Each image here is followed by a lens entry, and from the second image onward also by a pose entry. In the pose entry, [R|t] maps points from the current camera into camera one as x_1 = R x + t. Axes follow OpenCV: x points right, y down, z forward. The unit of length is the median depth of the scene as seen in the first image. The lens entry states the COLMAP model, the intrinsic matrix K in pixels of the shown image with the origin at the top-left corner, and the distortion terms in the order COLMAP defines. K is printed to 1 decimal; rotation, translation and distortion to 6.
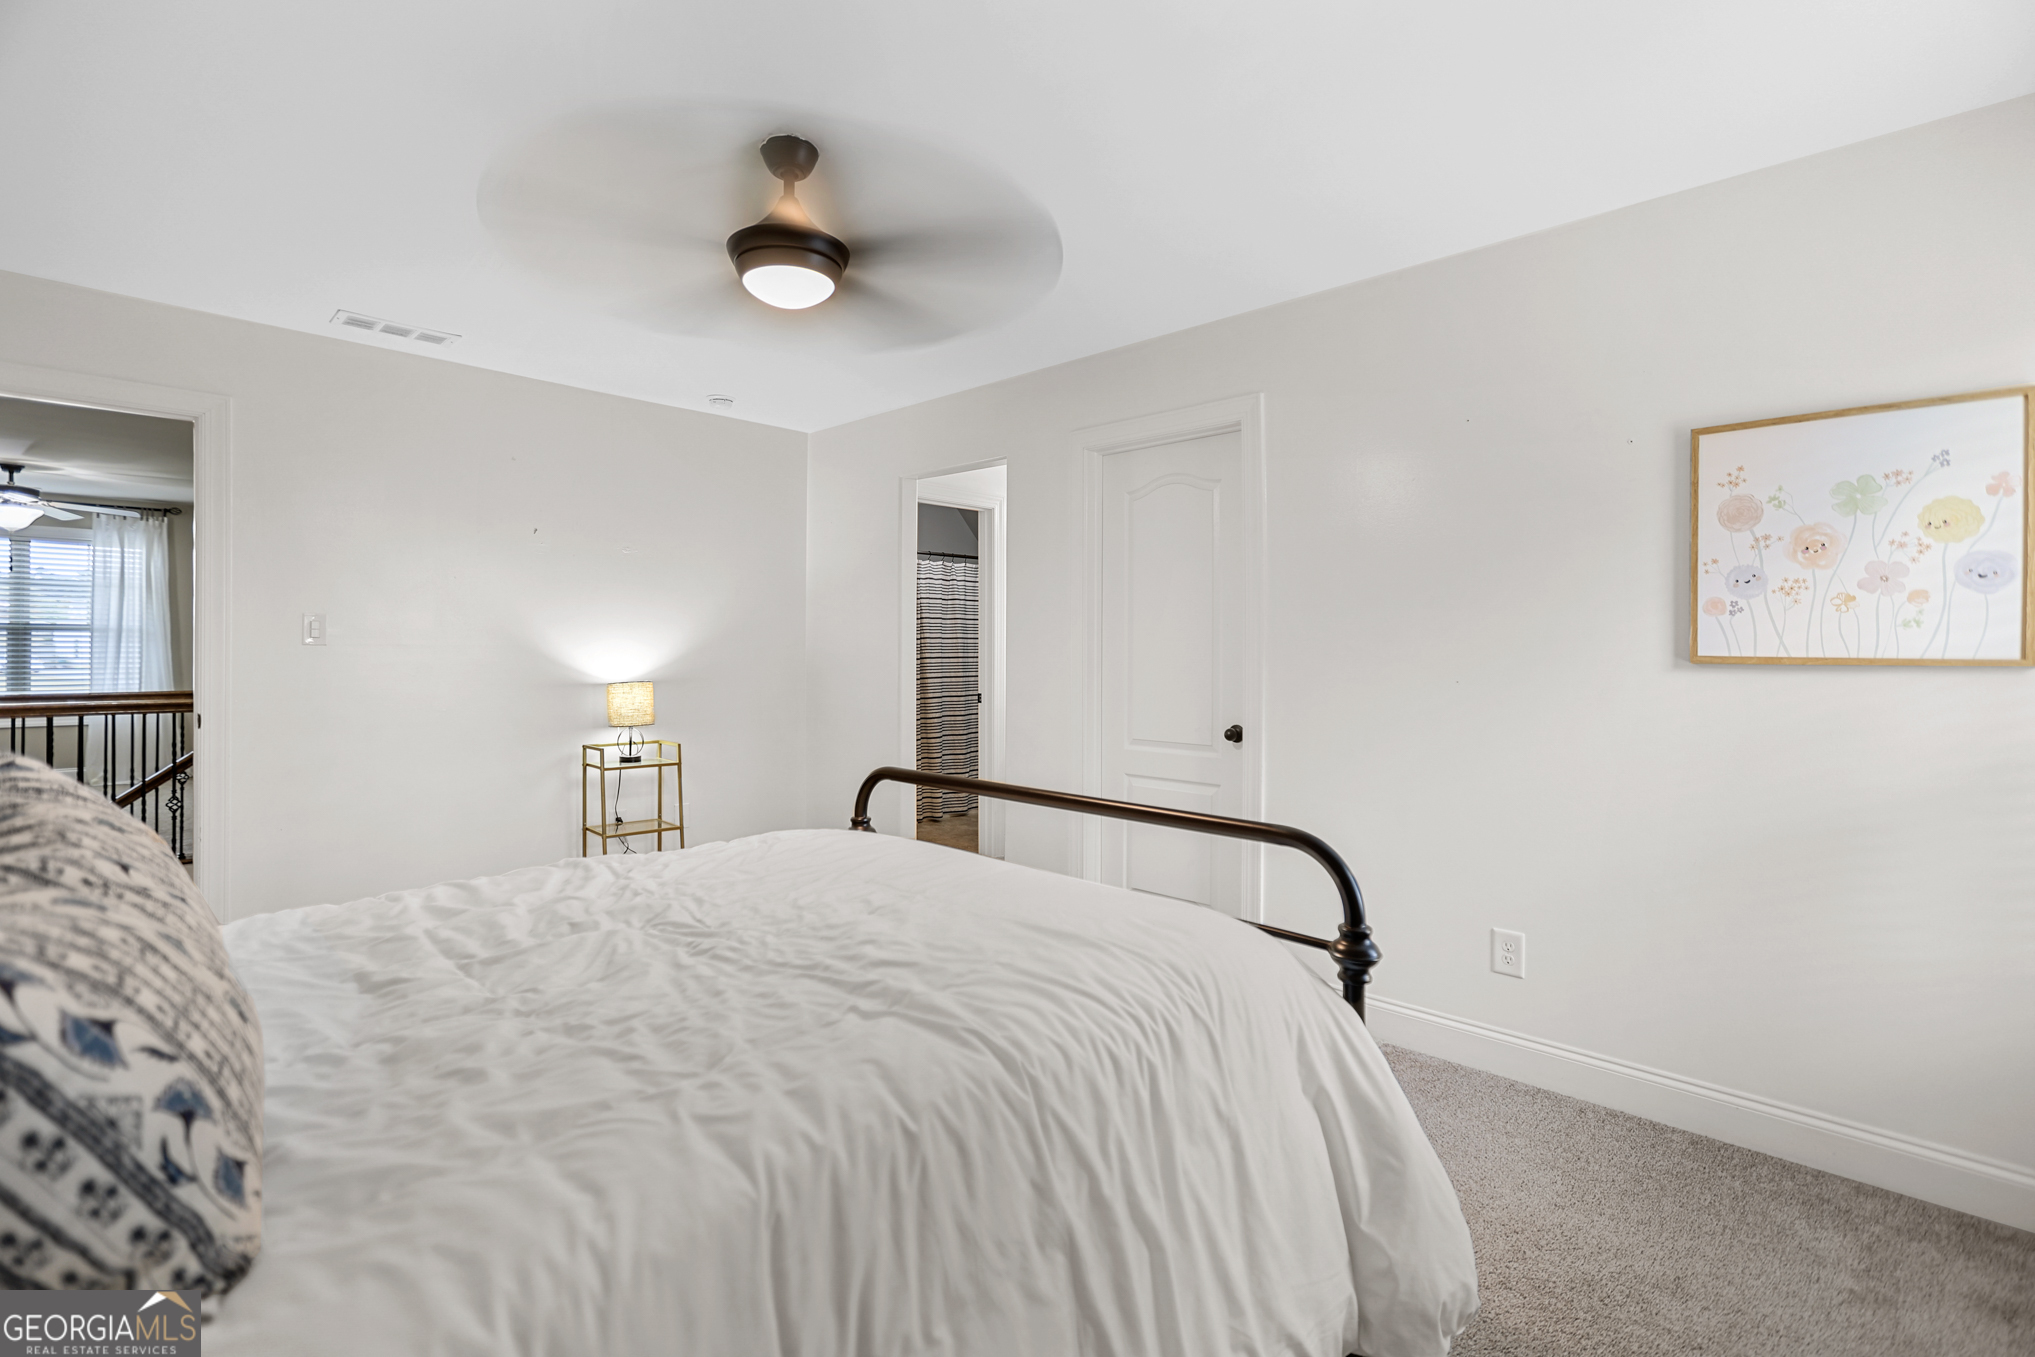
lens RADIAL K [[916.2, 0, 1018.7], [0, 916.2, 674.4], [0, 0, 1]] dist [-0.029212, 0.011126]
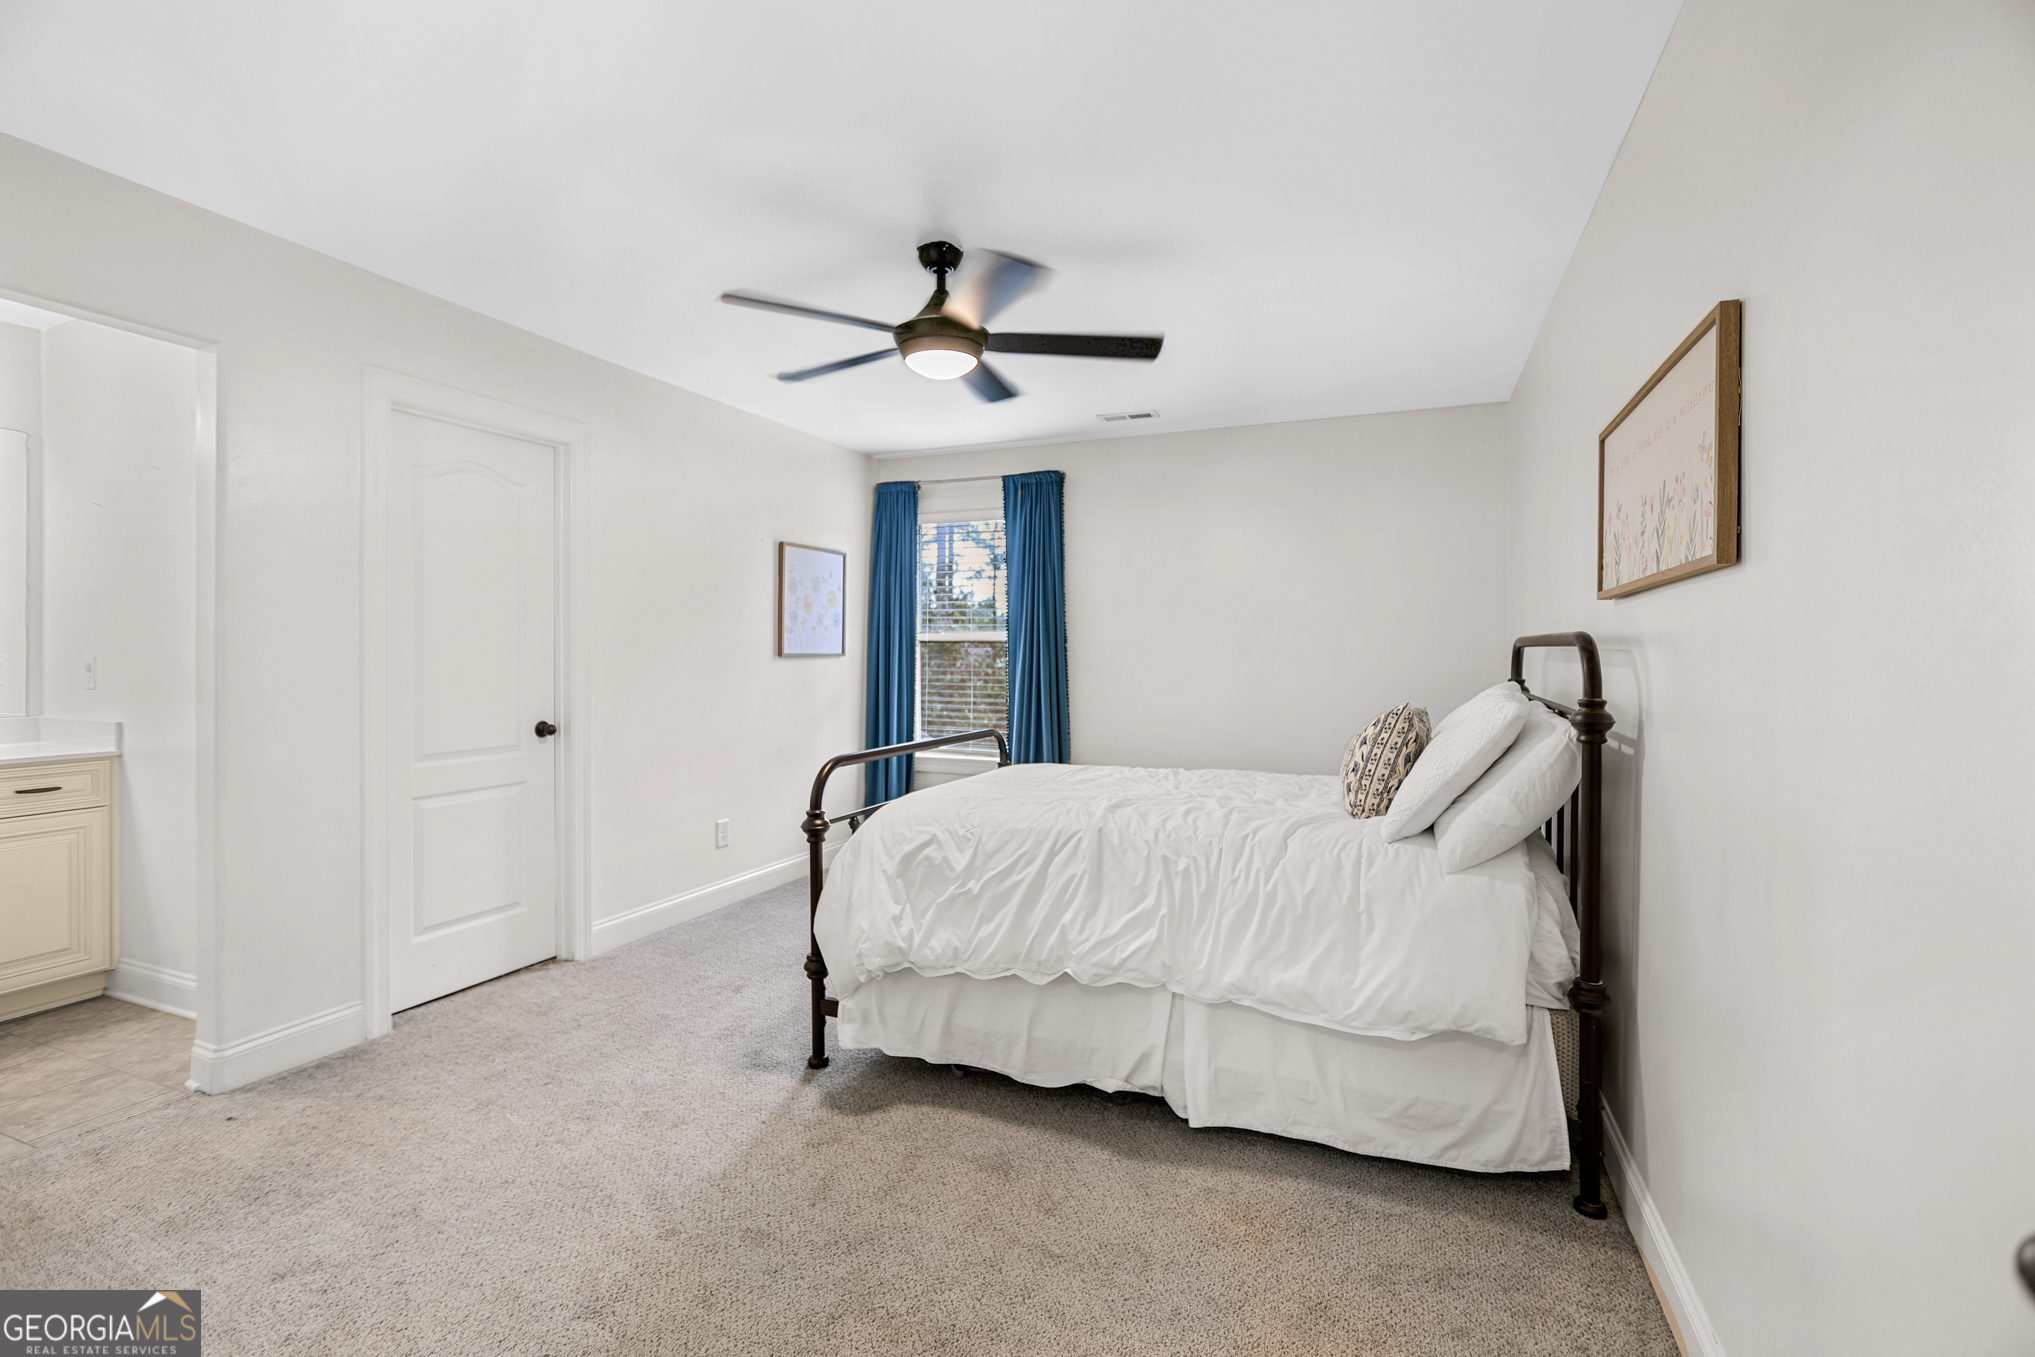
lens RADIAL K [[916.2, 0, 1002.6], [0, 916.2, 676.9], [0, 0, 1]] dist [-0.029212, 0.011126]
pose [[-0.348509, -0.038448, 0.936517, -1.428634], [0.012326, 0.998884, 0.045596, -0.057351], [-0.937225, 0.027434, -0.347646, 1.315733]]
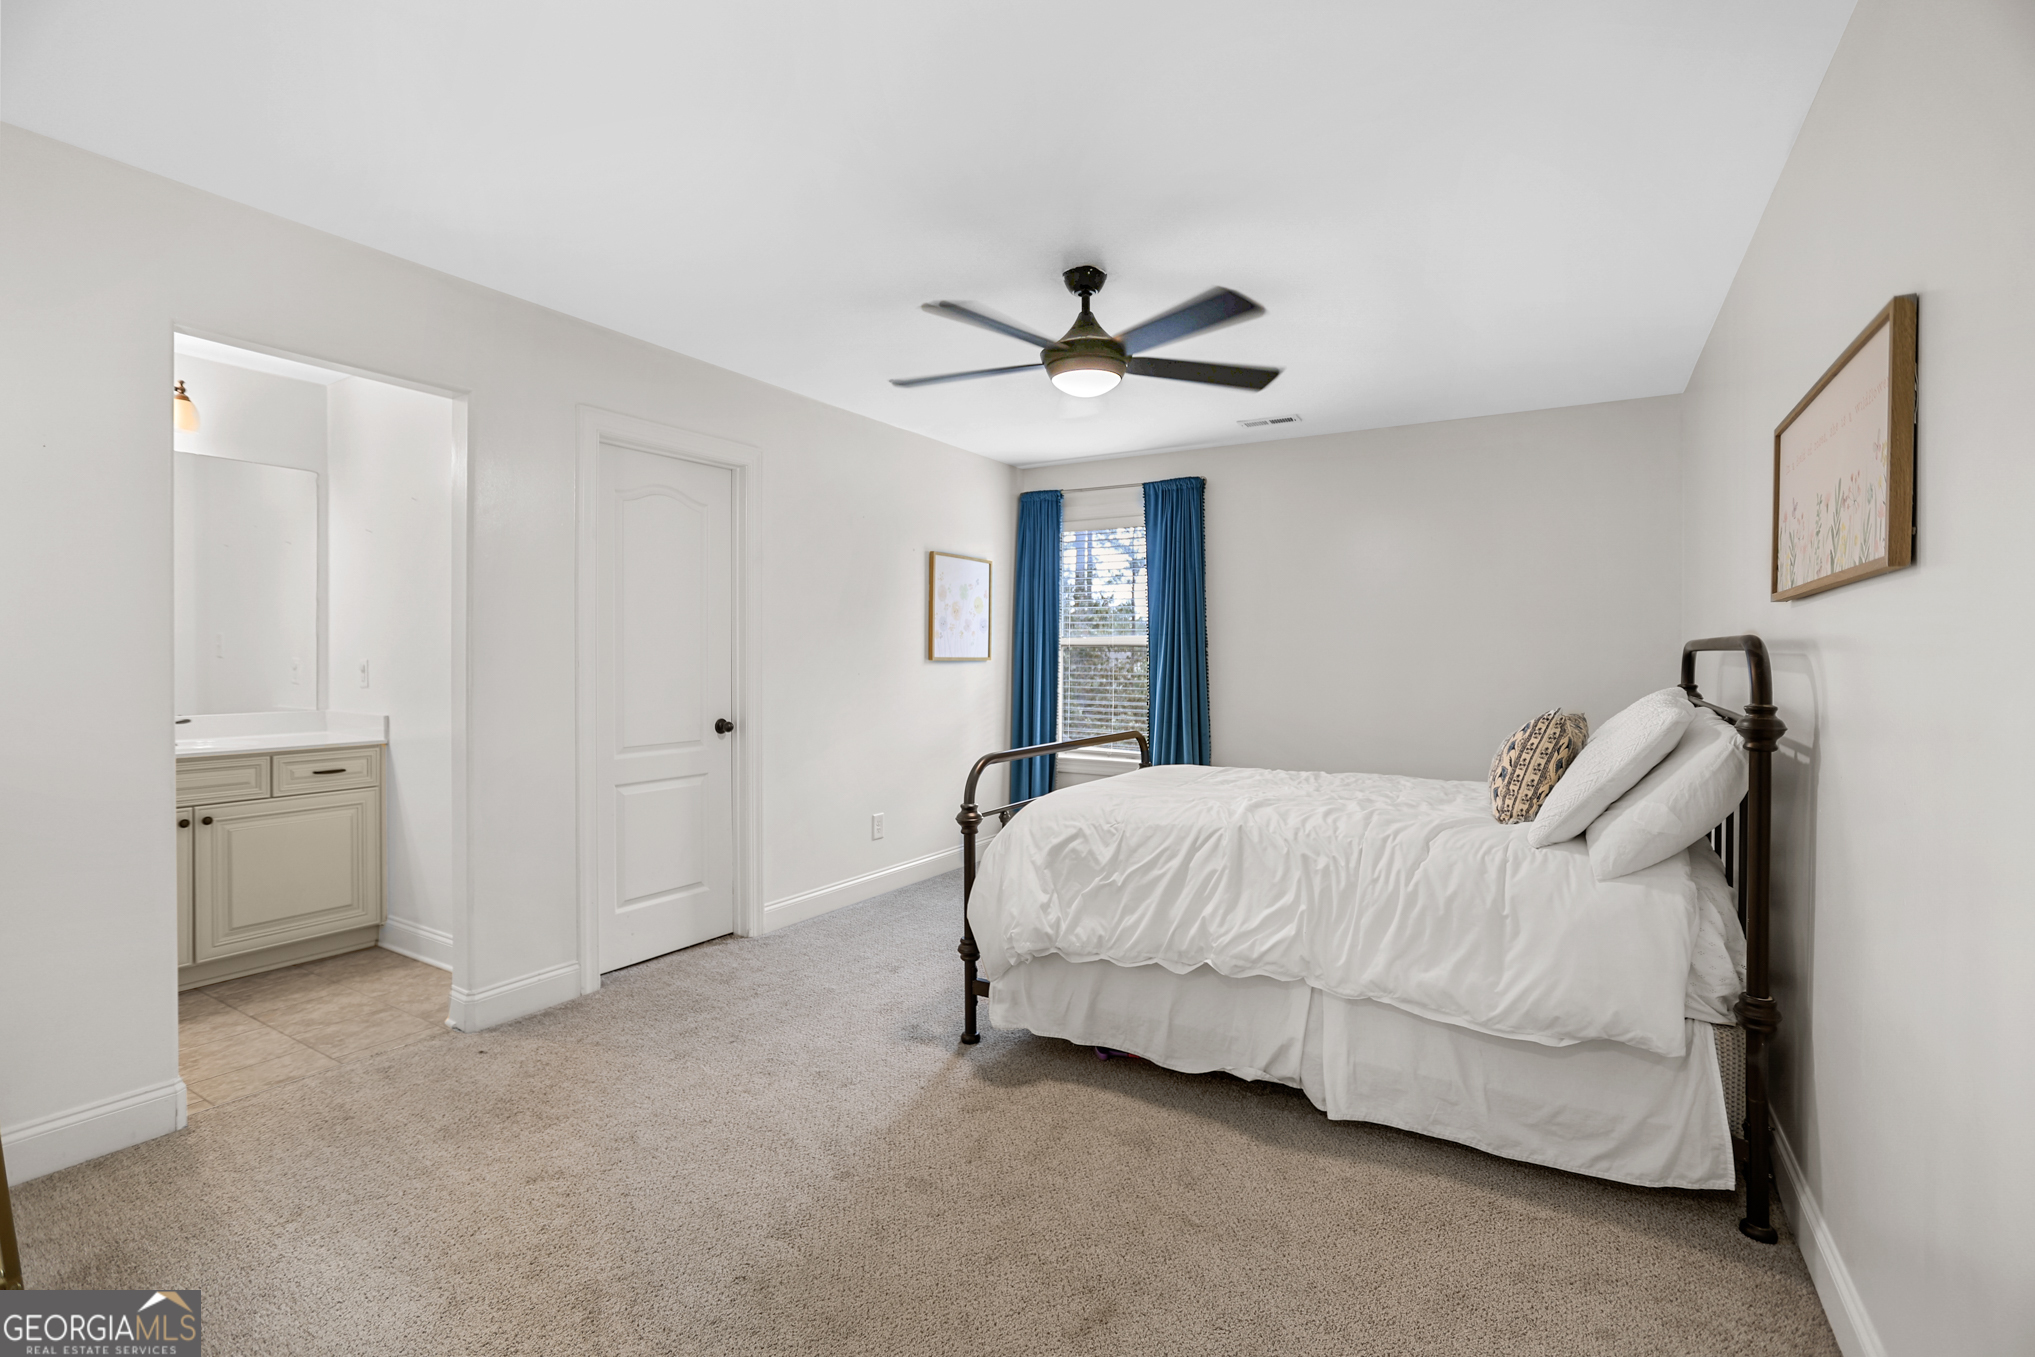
lens RADIAL K [[916.2, 0, 1004.0], [0, 916.2, 674.4], [0, 0, 1]] dist [-0.029212, 0.011126]
pose [[-0.206268, -0.033030, 0.977938, -1.492933], [0.015120, 0.999203, 0.036938, -0.059913], [-0.978379, 0.022405, -0.205604, 1.346700]]
